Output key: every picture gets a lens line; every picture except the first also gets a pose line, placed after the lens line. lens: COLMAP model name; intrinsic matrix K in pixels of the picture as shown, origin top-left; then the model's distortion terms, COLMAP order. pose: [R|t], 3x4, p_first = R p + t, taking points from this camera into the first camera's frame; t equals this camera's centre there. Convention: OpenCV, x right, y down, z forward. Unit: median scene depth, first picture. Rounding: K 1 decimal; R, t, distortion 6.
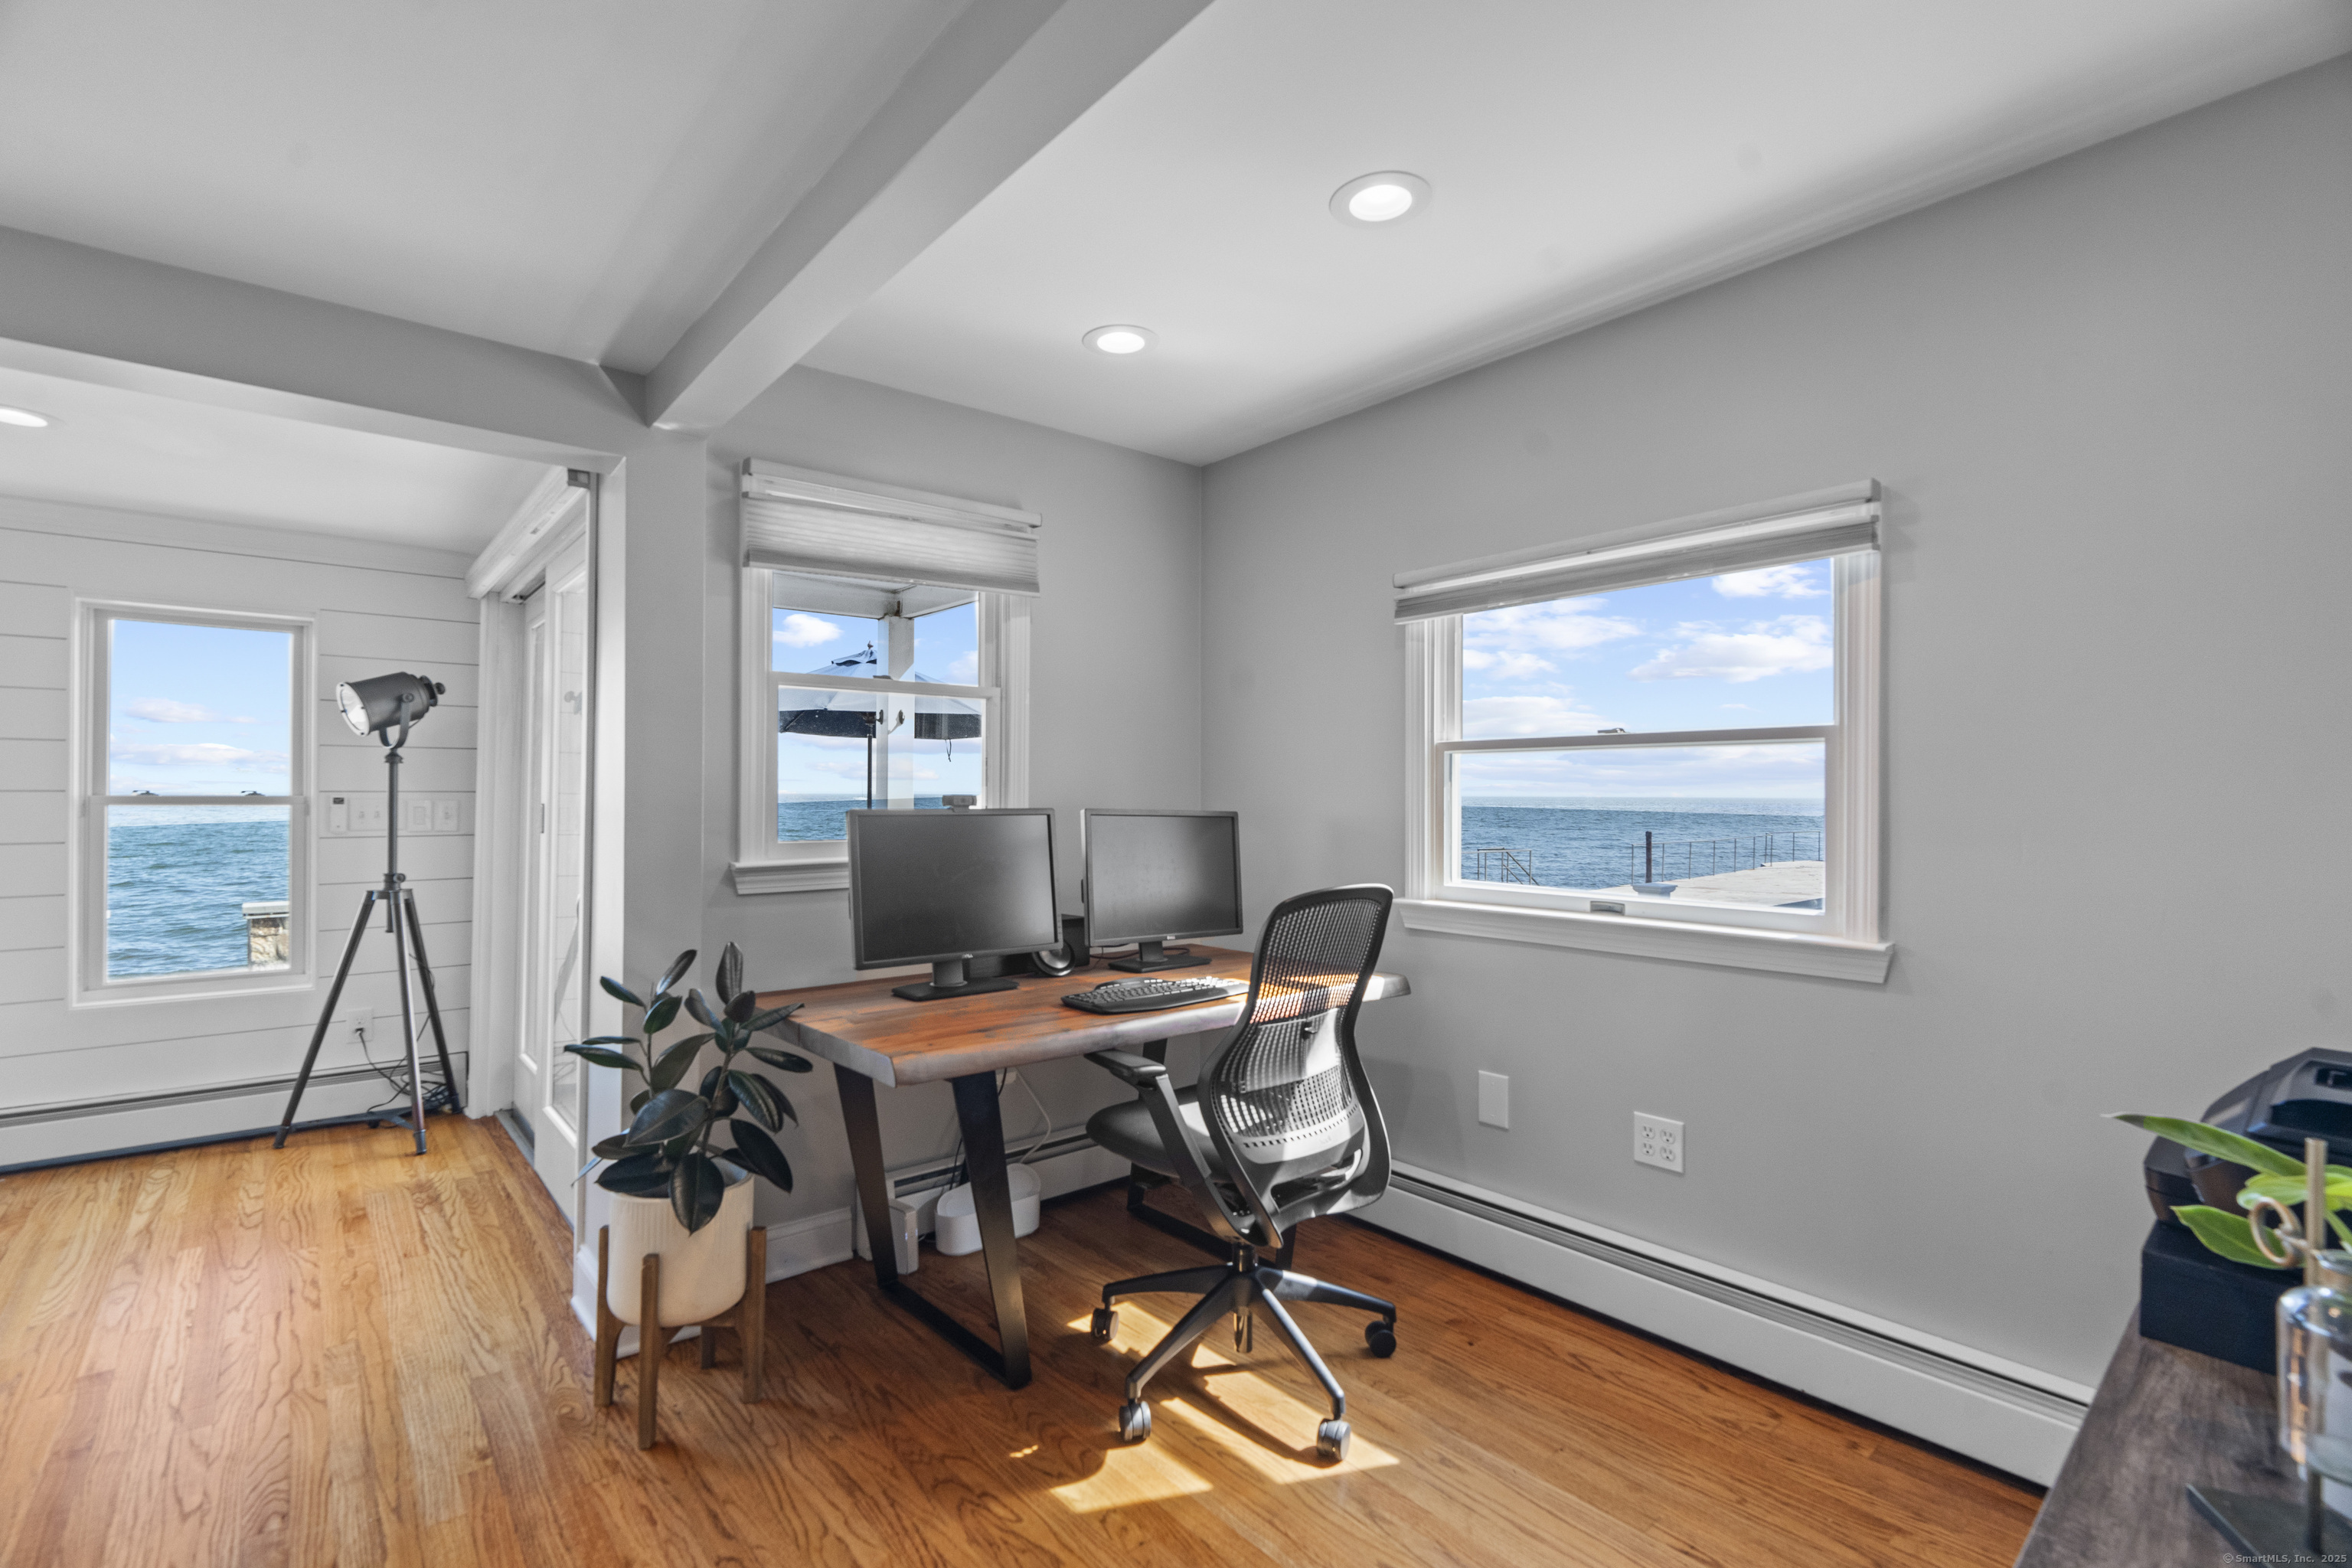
lens RADIAL K [[1059.0, 0, 1173.4], [0, 1059.0, 790.3], [0, 0, 1]] dist [-0.013406, 0.006458]
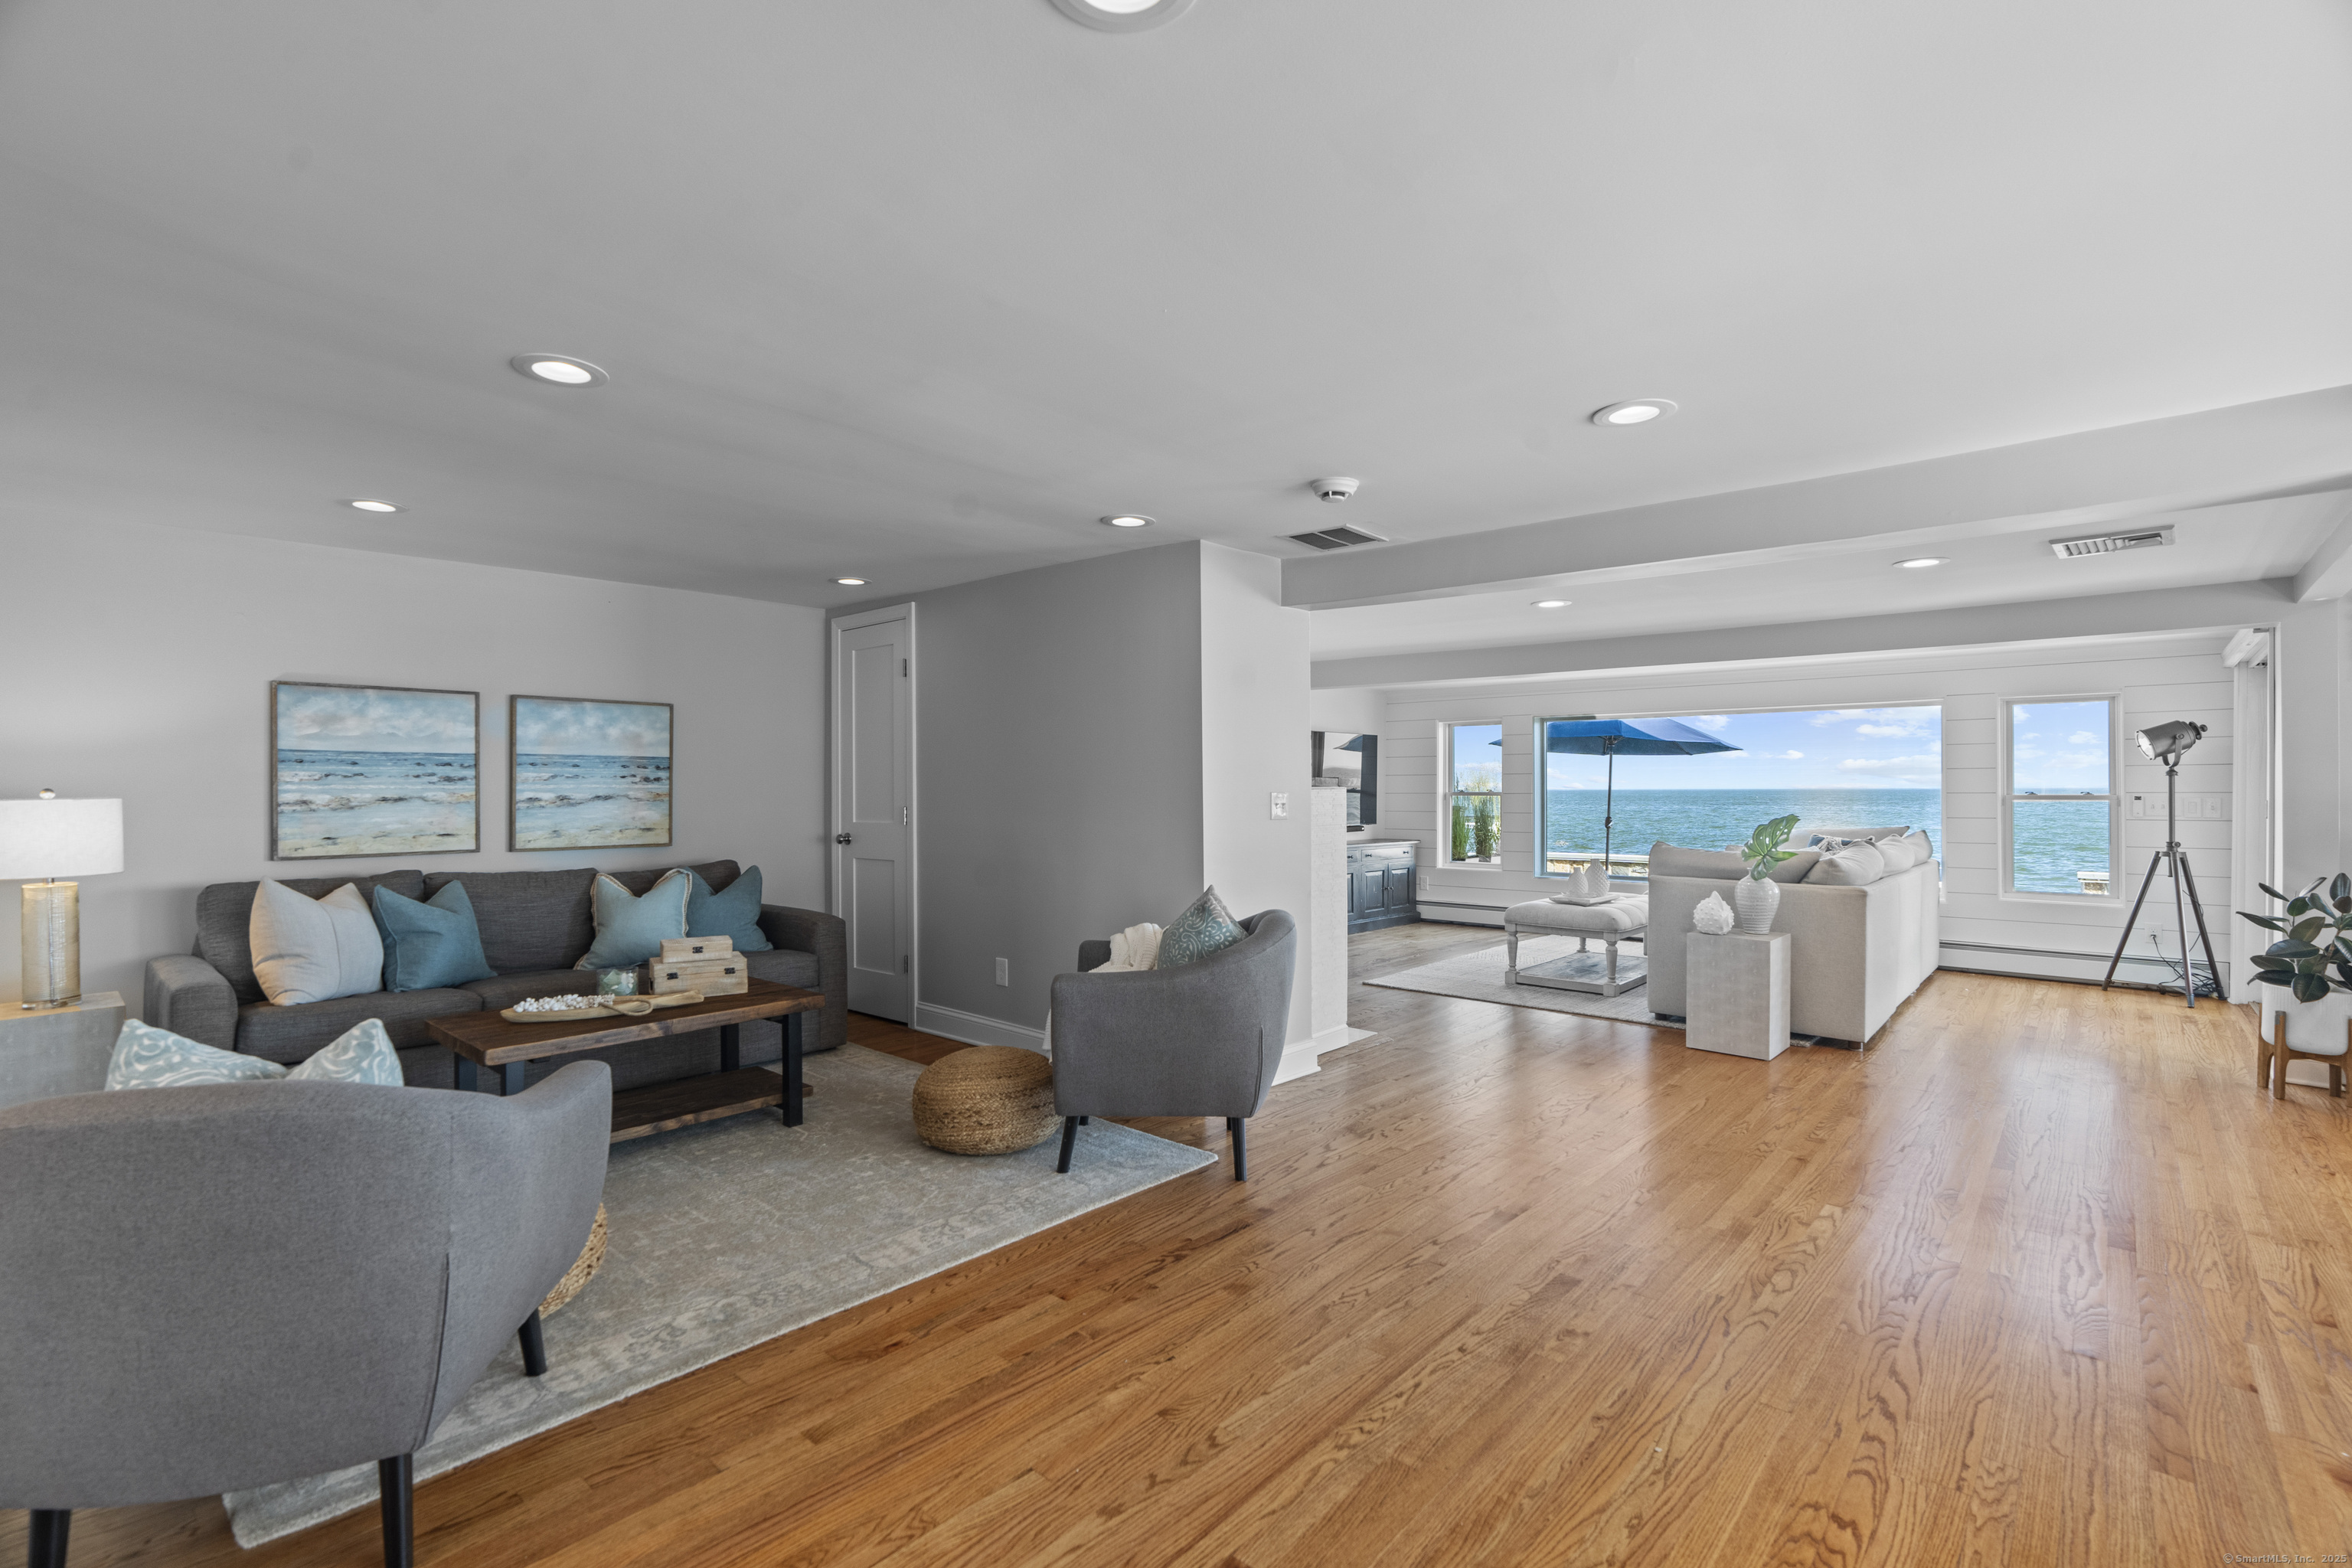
lens RADIAL K [[1064.5, 0, 1176.0], [0, 1064.5, 784.0], [0, 0, 1]] dist [-0.013285, 0.007270]
pose [[0.145445, -0.008281, -0.989332, 0.993657], [0.006127, 0.999953, -0.007469, -0.013803], [0.989347, -0.004975, 0.145489, -1.161730]]
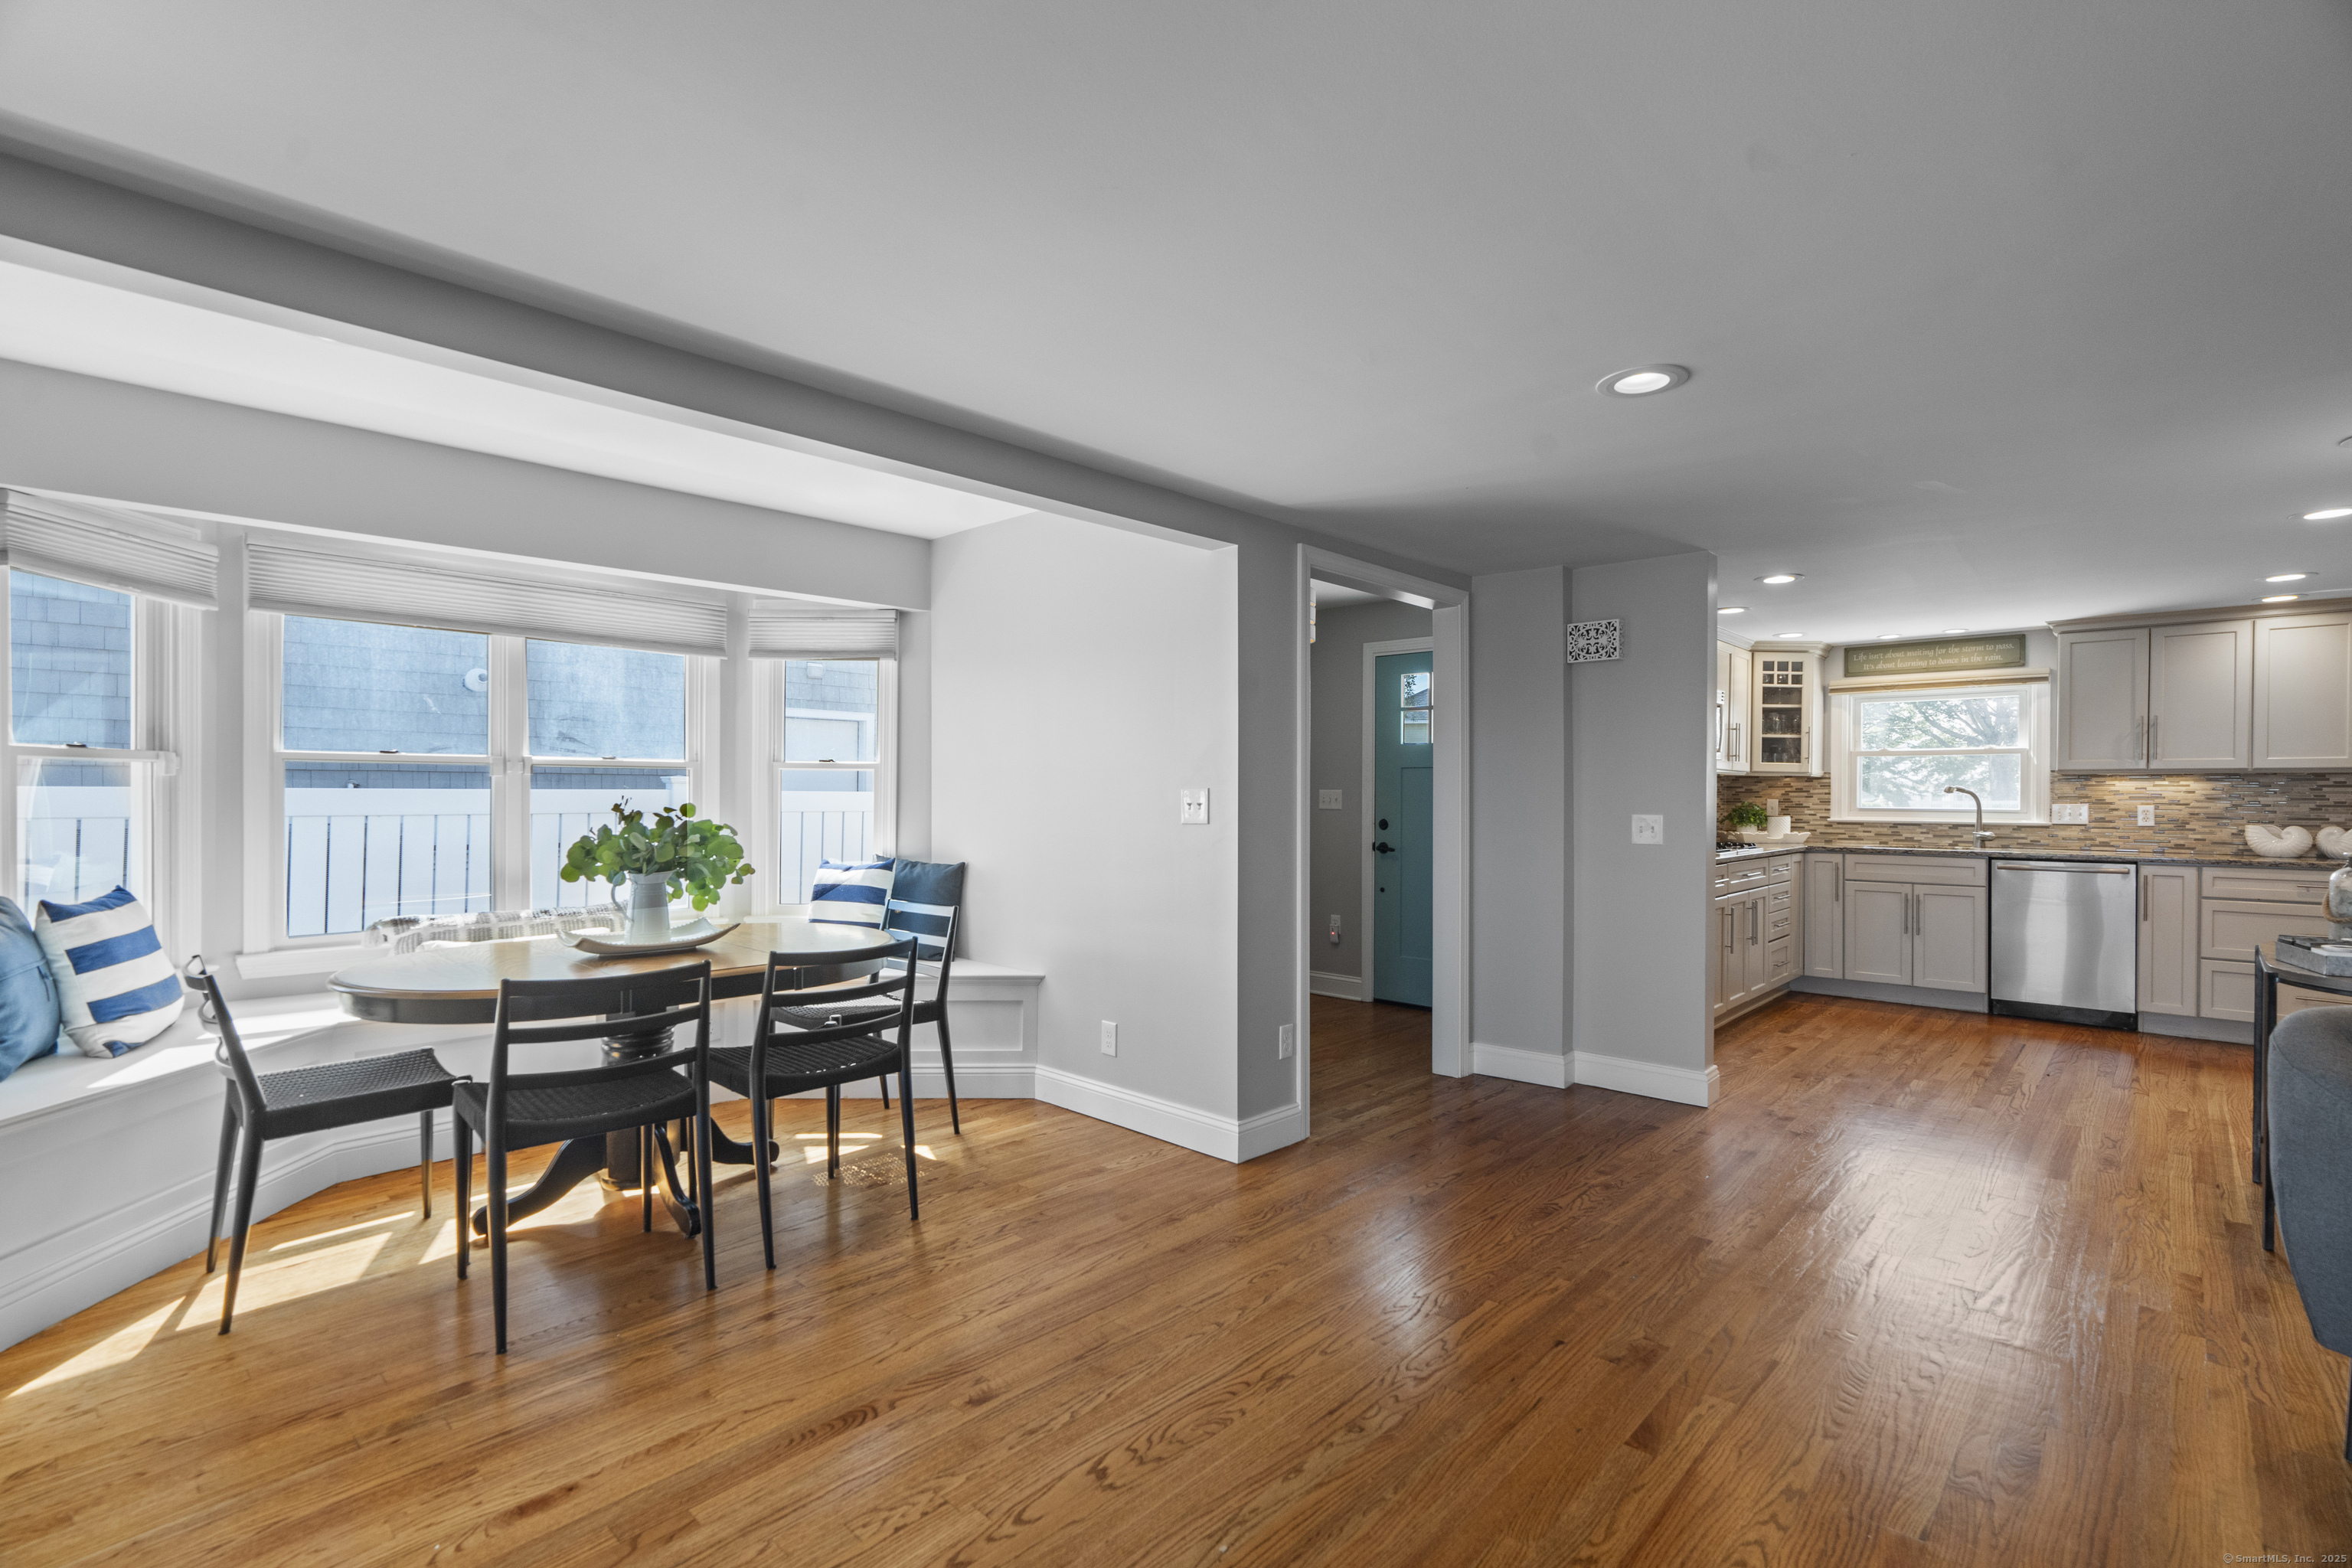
lens RADIAL K [[1059.0, 0, 1173.4], [0, 1059.0, 790.3], [0, 0, 1]] dist [-0.013406, 0.006458]
pose [[-0.108008, -0.000164, 0.994150, -0.333868], [-0.010502, 0.999944, -0.000976, -0.017390], [-0.994095, -0.010546, -0.108004, -0.617356]]
